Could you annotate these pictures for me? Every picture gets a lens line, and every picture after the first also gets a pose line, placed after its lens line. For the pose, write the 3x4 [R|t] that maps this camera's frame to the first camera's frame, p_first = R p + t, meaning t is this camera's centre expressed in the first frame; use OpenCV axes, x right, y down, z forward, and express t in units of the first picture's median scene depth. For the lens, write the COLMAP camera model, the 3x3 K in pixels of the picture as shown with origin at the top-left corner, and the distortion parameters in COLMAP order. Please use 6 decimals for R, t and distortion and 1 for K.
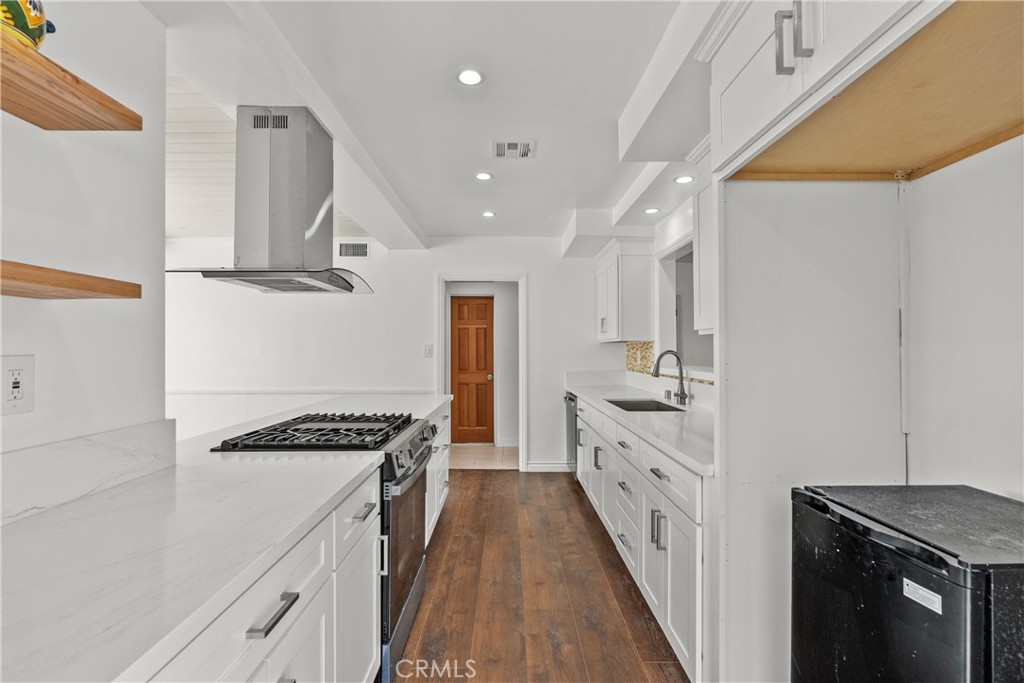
lens RADIAL K [[462.7, 0, 515.4], [0, 462.7, 343.5], [0, 0, 1]] dist [-0.011481, 0.003450]
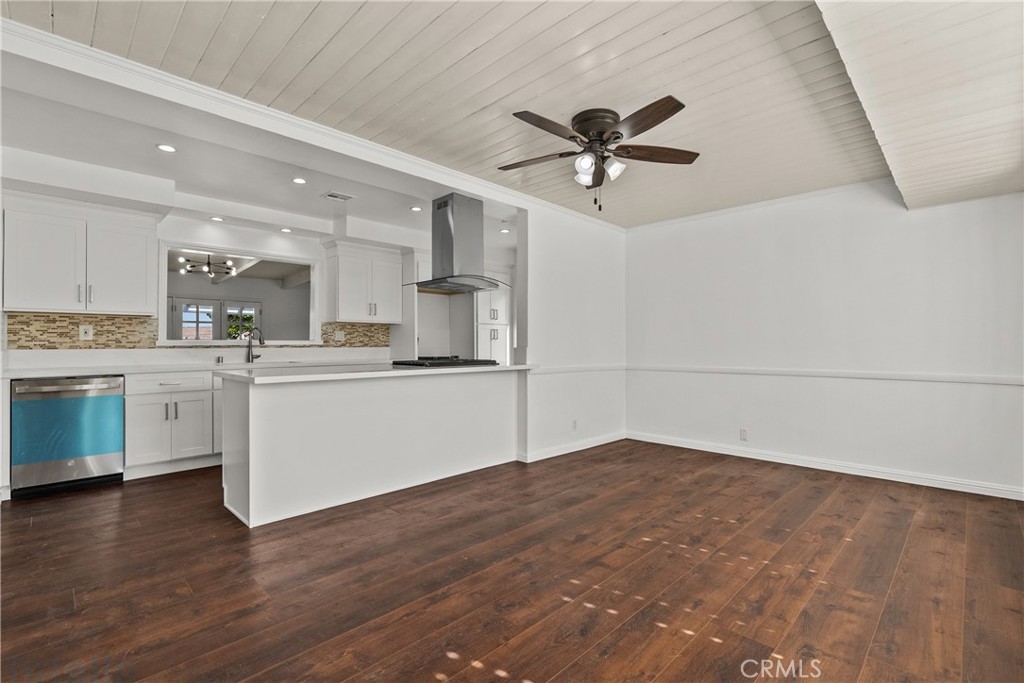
lens RADIAL K [[463.4, 0, 518.0], [0, 463.4, 340.1], [0, 0, 1]] dist [-0.008378, 0.001052]
pose [[-0.701888, 0.011869, 0.712189, -1.080678], [-0.003866, 0.999783, -0.020471, 0.068121], [-0.712277, -0.017122, -0.701690, 1.159365]]
